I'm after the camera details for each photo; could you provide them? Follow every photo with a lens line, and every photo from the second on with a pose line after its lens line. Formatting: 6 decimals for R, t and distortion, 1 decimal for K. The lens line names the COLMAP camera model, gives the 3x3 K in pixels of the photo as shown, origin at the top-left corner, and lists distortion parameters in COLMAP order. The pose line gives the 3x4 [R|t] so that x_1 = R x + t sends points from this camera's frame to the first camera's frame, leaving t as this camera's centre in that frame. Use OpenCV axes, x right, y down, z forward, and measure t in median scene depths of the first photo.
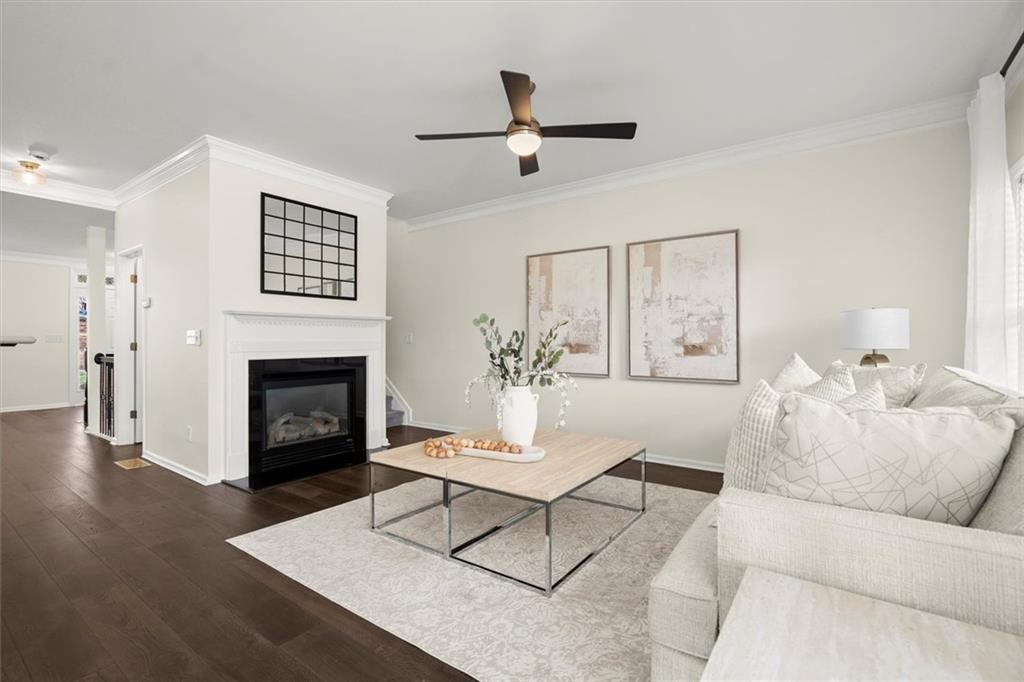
lens RADIAL K [[463.8, 0, 513.9], [0, 463.8, 340.5], [0, 0, 1]] dist [-0.000115, 0.000359]
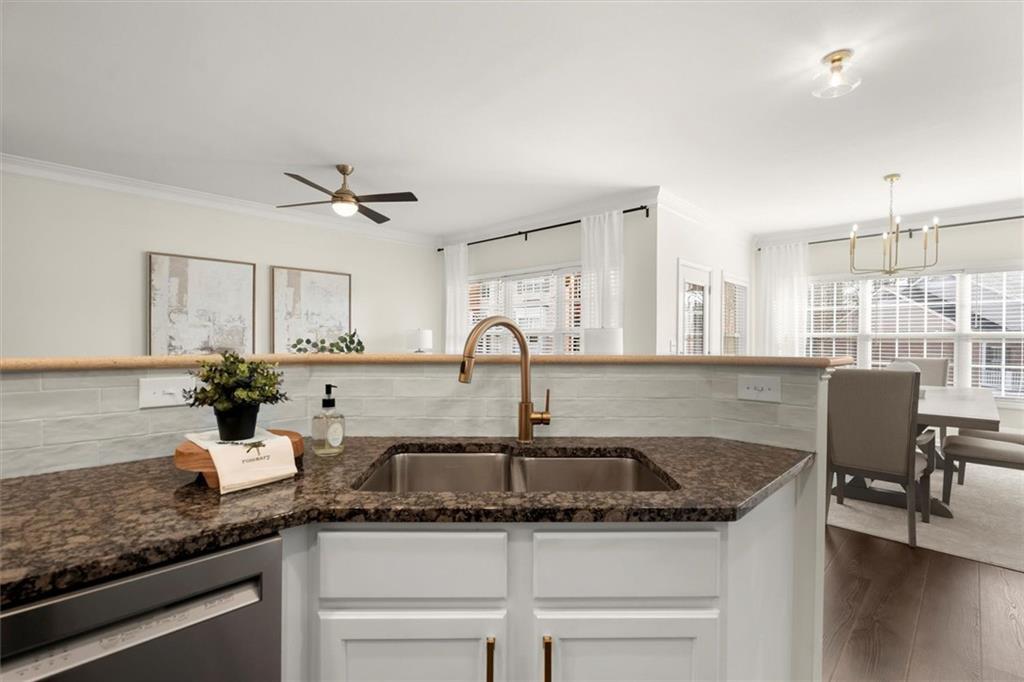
lens RADIAL K [[463.2, 0, 512.3], [0, 463.2, 343.7], [0, 0, 1]] dist [-0.000366, 0.000278]
pose [[0.154959, -0.007206, 0.987895, -0.877789], [-0.006289, 0.999946, 0.008280, -0.015790], [-0.987901, -0.007496, 0.154905, 0.177818]]
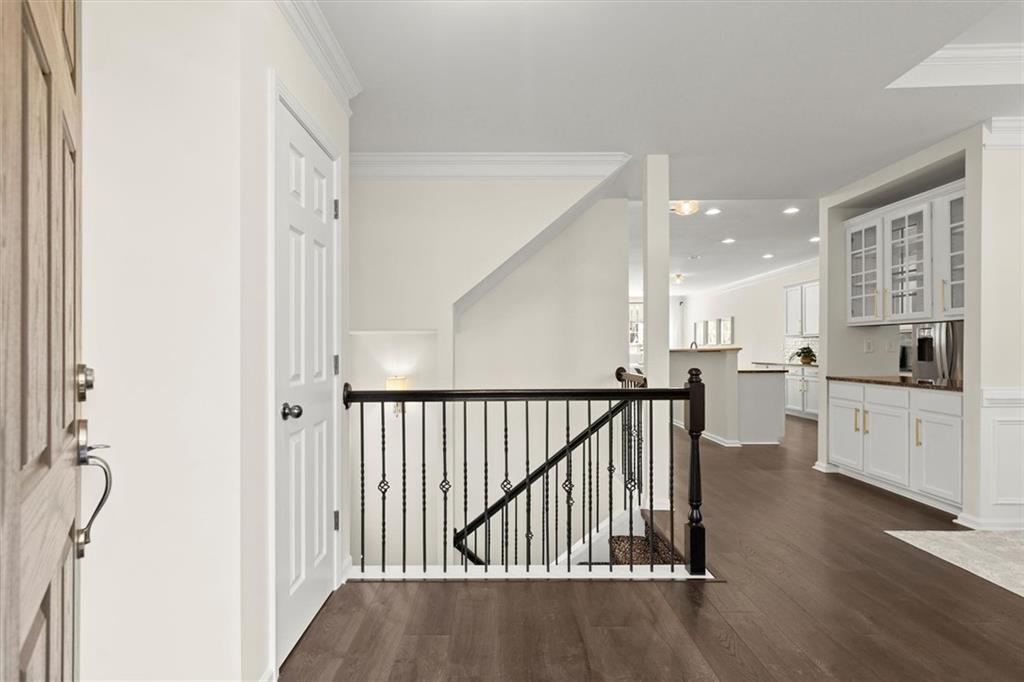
lens RADIAL K [[471.8, 0, 502.1], [0, 471.8, 349.1], [0, 0, 1]] dist [0.002211, 0.000574]
pose [[-0.566695, 0.003835, 0.823919, -1.669713], [0.003556, 0.999991, -0.002209, 0.000939], [-0.823920, 0.001677, -0.566704, 1.896020]]
